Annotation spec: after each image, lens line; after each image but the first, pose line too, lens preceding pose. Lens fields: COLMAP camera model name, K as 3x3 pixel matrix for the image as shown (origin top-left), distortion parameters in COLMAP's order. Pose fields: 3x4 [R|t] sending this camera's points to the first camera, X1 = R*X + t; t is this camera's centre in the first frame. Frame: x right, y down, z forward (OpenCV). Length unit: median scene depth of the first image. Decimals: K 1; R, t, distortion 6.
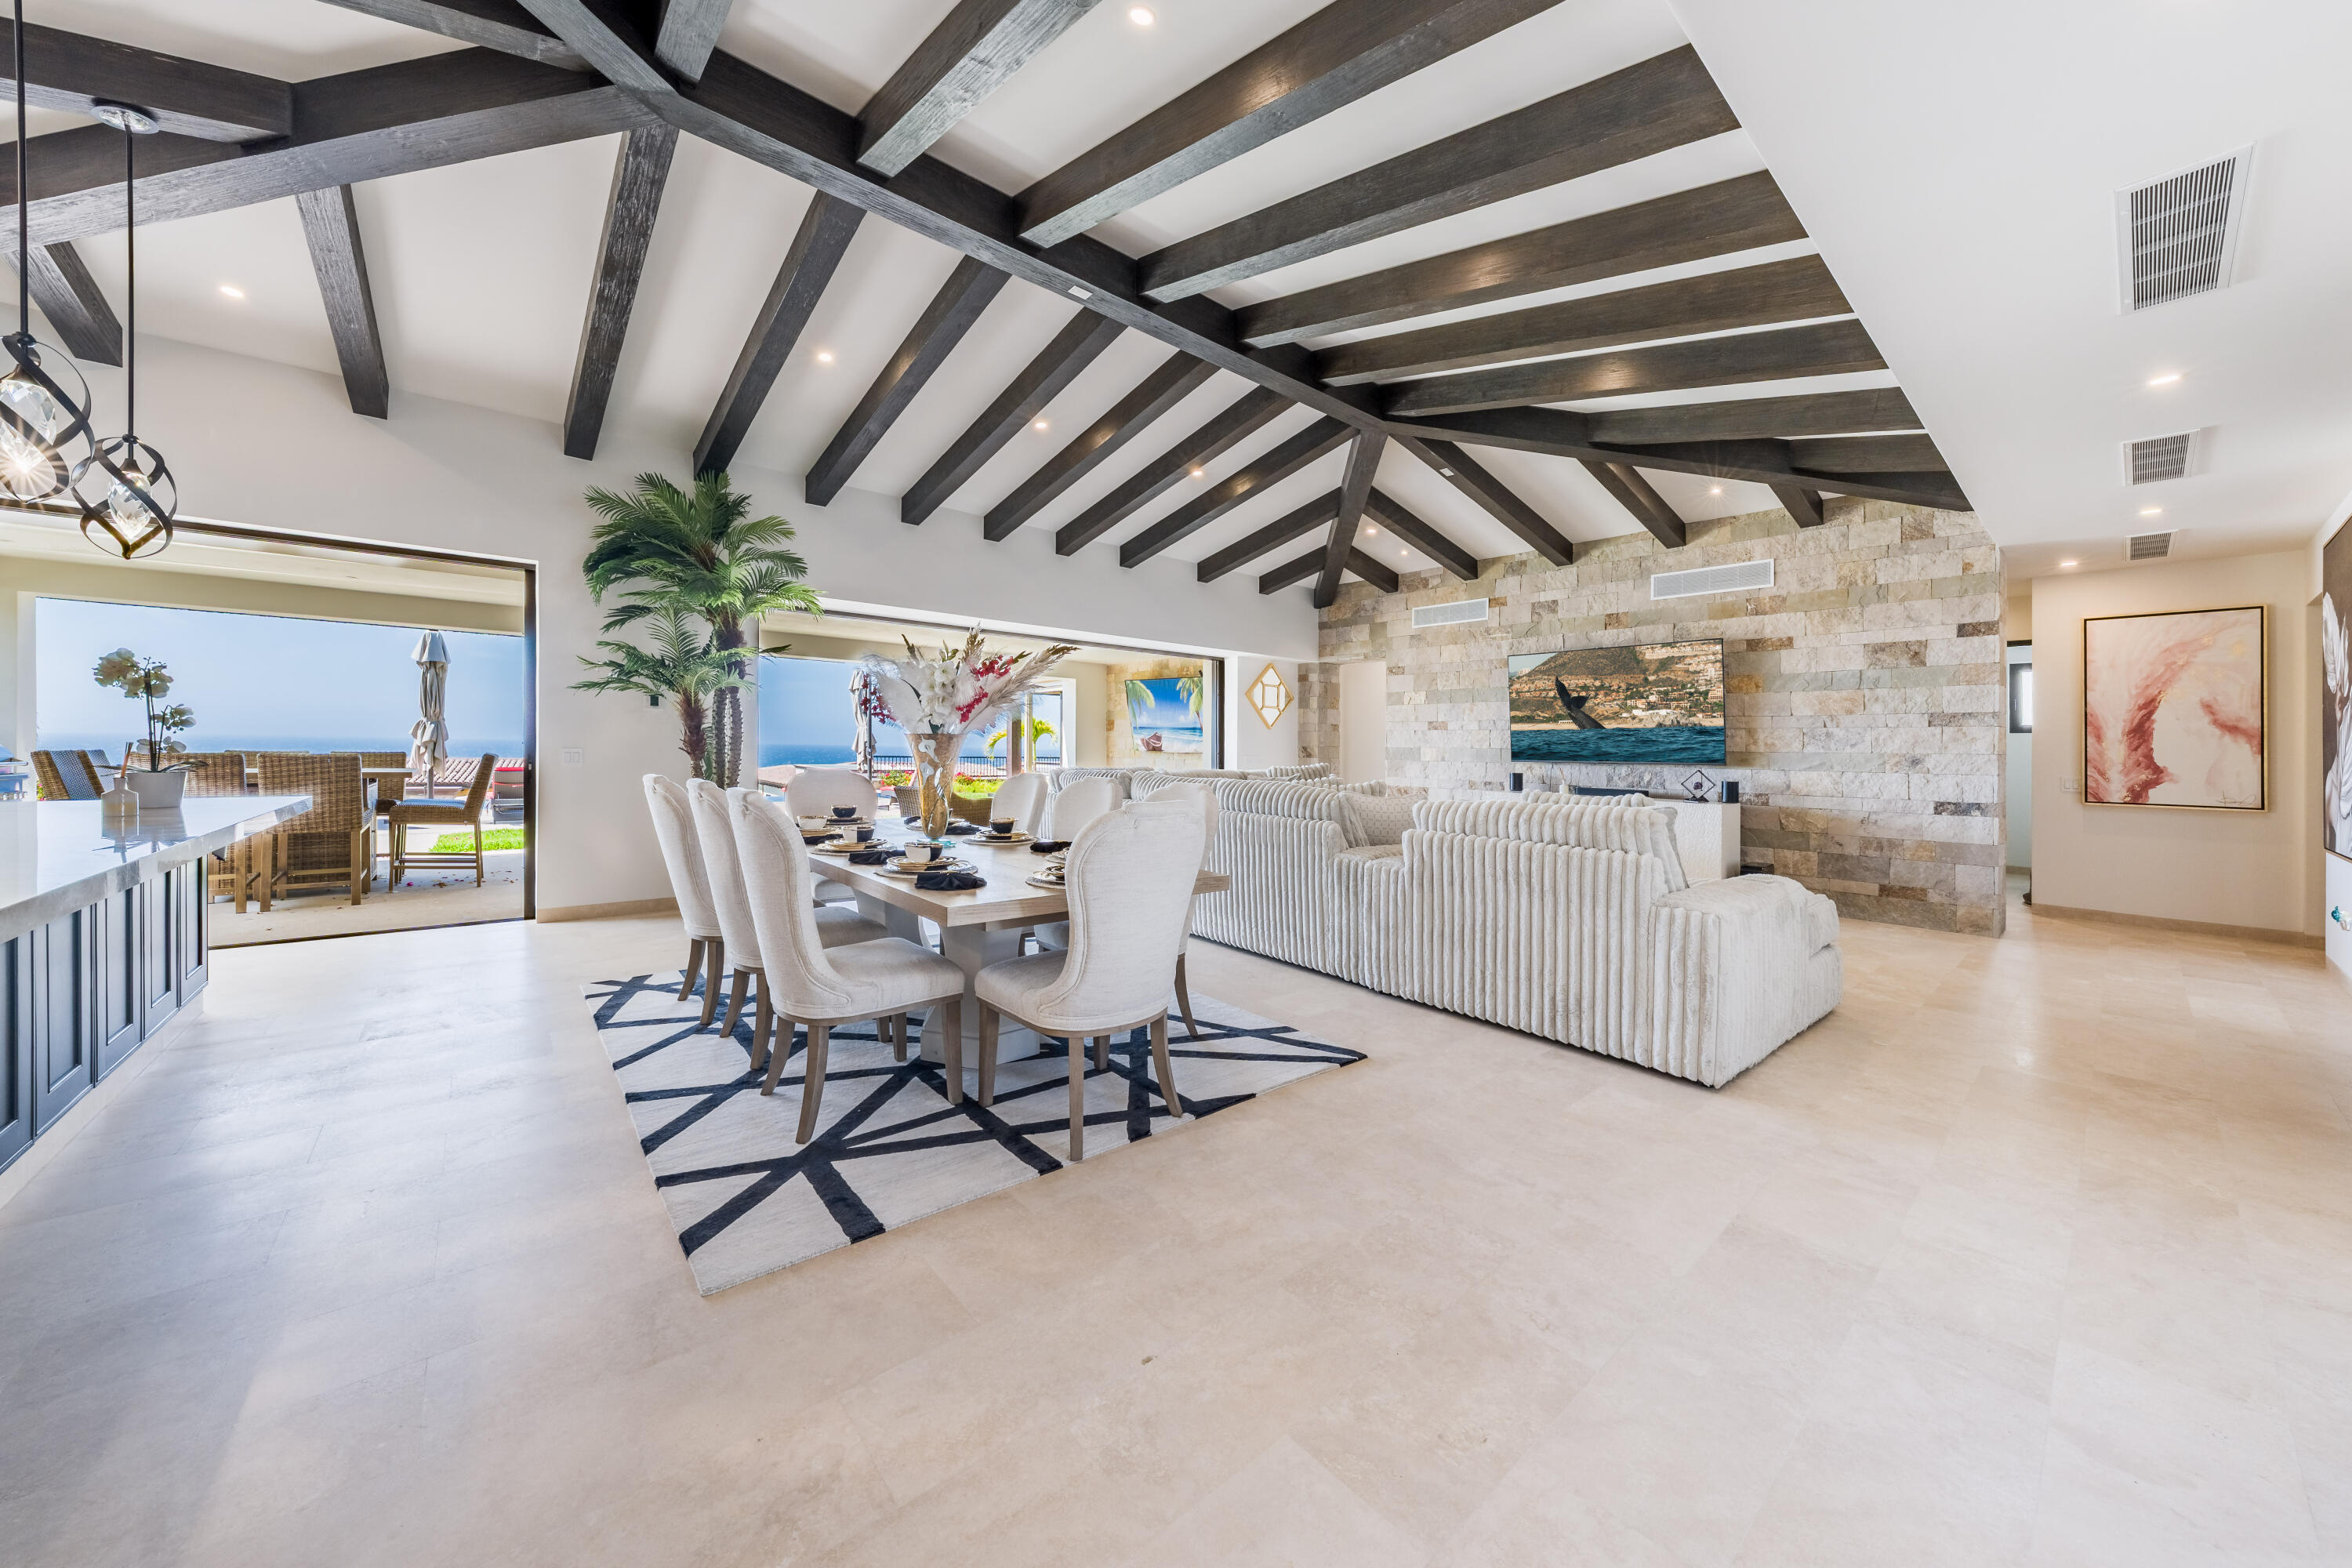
lens RADIAL K [[821.7, 0, 1191.1], [0, 821.7, 747.0], [0, 0, 1]] dist [-0.001605, -0.000128]
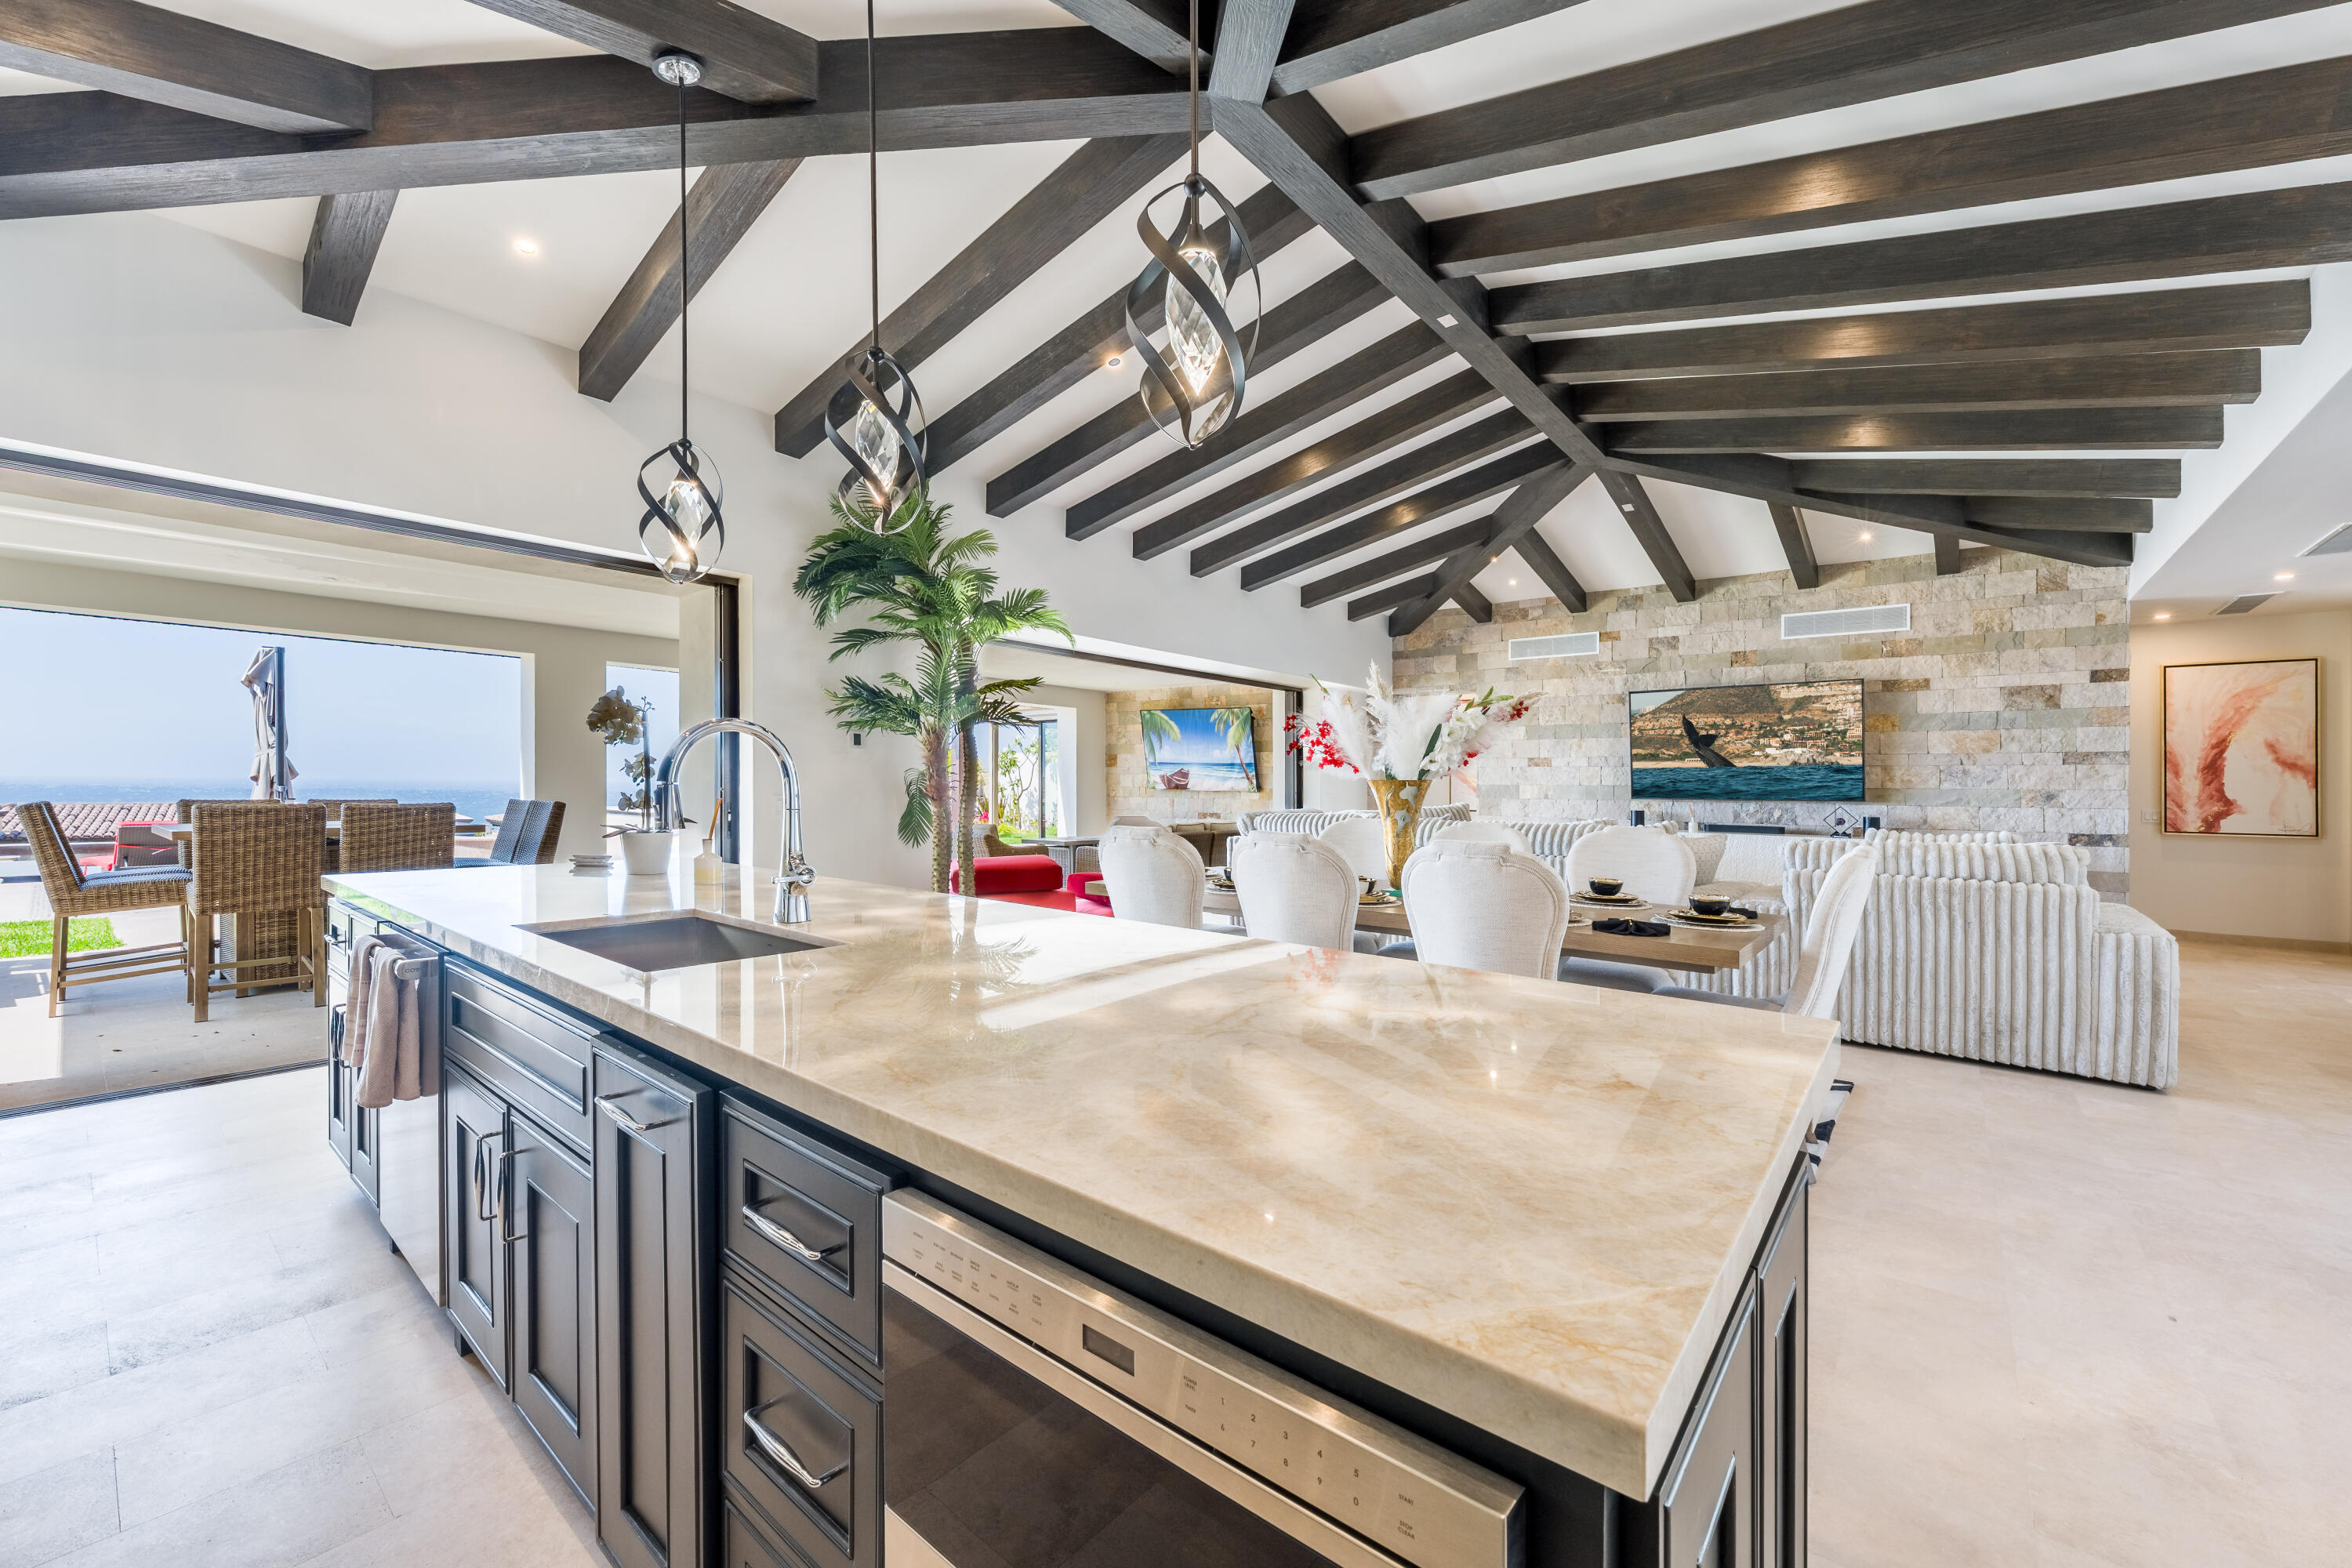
lens RADIAL K [[937.4, 0, 1176.0], [0, 937.4, 784.0], [0, 0, 1]] dist [0.000508, 0.000067]
pose [[0.986120, -0.006160, 0.165922, -0.414034], [0.005590, 0.999977, 0.003903, -0.009485], [-0.165942, -0.002922, 0.986131, -0.023024]]
